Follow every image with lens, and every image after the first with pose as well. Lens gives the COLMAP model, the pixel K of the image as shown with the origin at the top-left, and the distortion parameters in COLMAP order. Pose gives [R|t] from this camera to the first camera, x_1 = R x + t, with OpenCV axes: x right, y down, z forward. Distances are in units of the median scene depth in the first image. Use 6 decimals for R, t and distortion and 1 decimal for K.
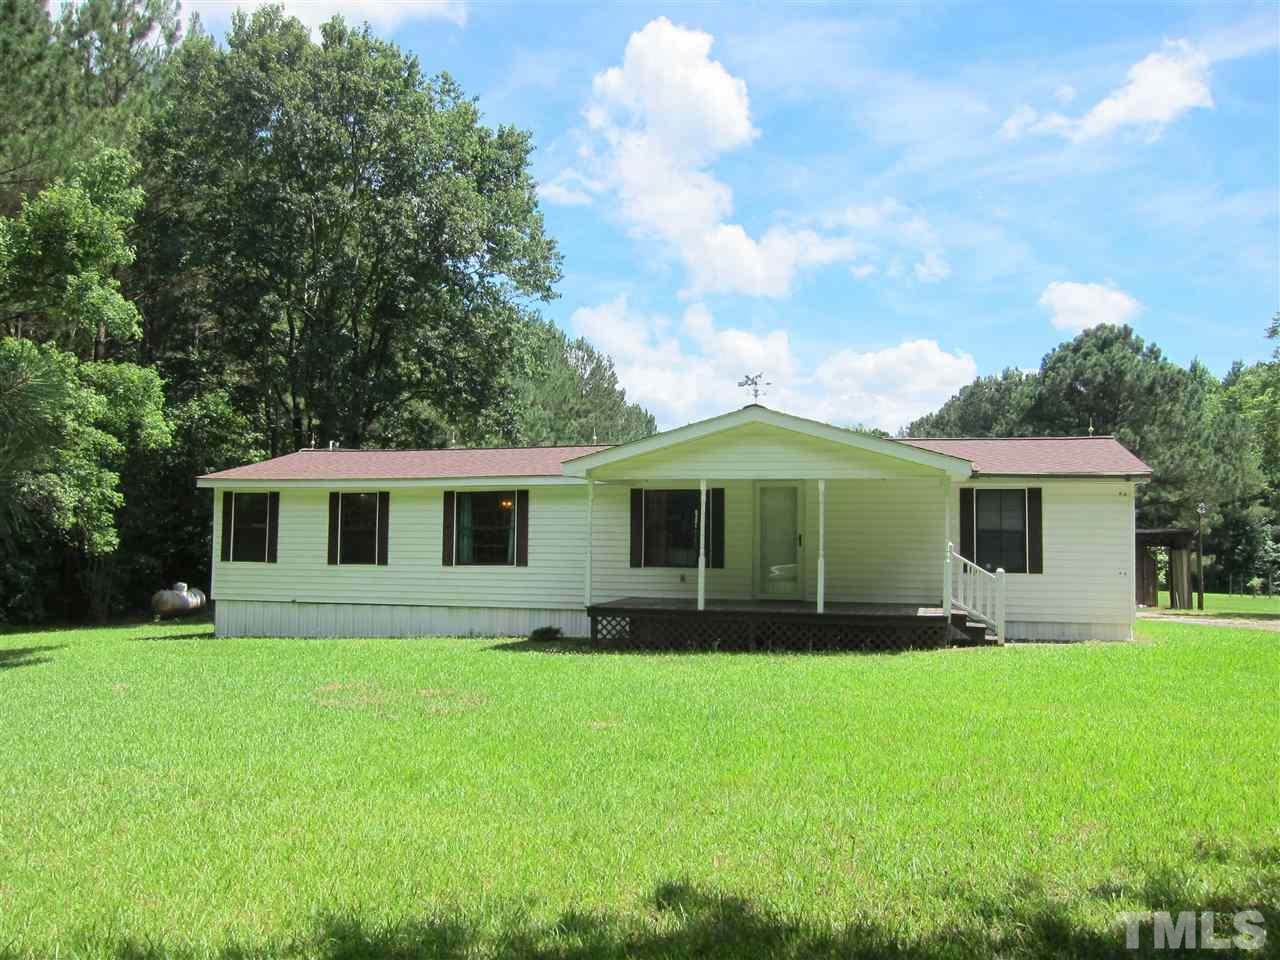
lens RADIAL K [[1066.0, 0, 642.6], [0, 1066.0, 479.8], [0, 0, 1]] dist [-0.068441, 0.039733]
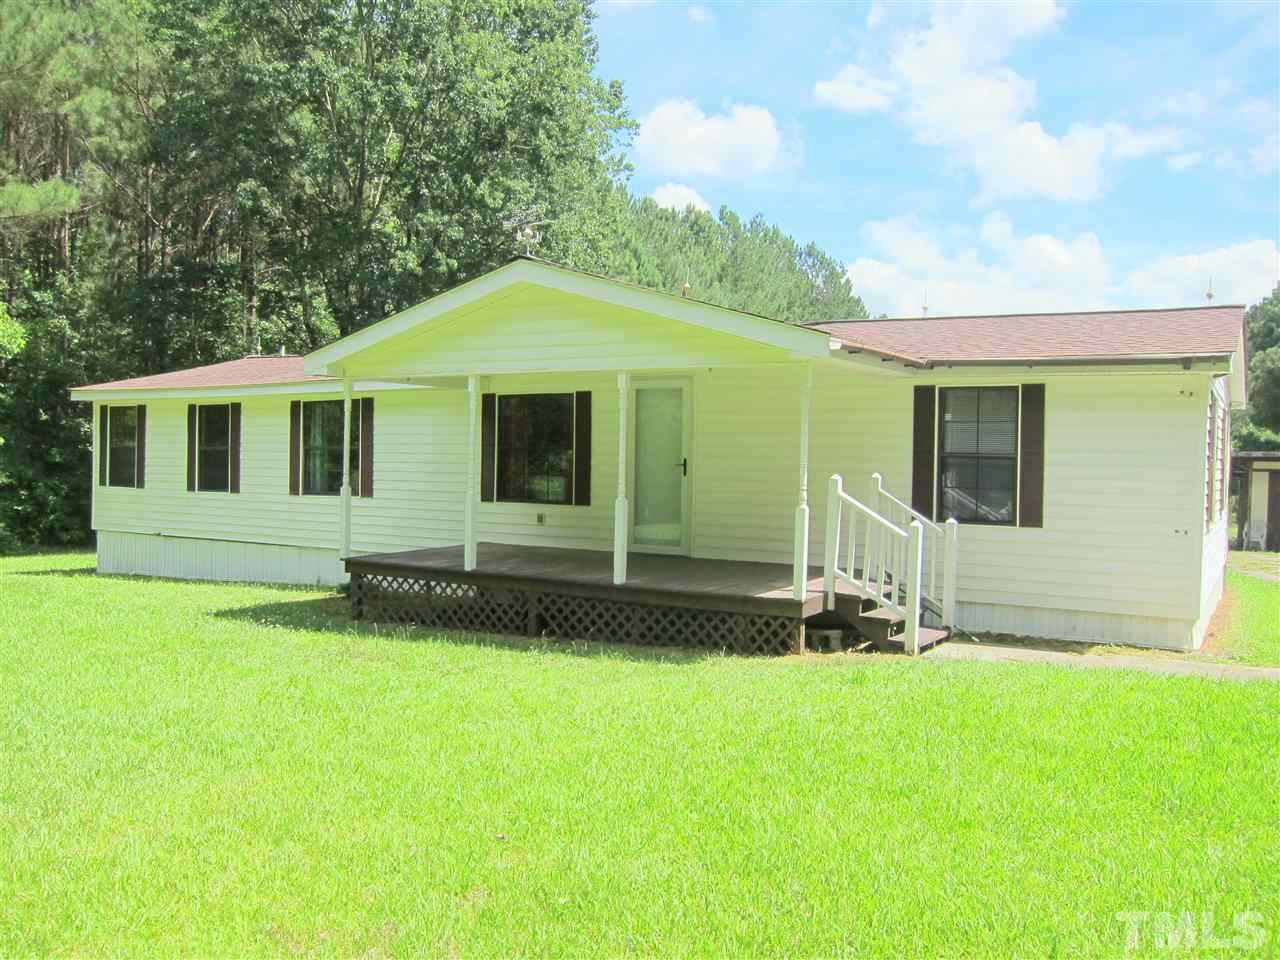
lens RADIAL K [[1066.0, 0, 636.2], [0, 1066.0, 478.4], [0, 0, 1]] dist [-0.068441, 0.039733]
pose [[0.961046, 0.011420, -0.276151, 0.265378], [0.008961, 0.997333, 0.072430, 0.013101], [0.276242, -0.072083, 0.958381, 0.302185]]
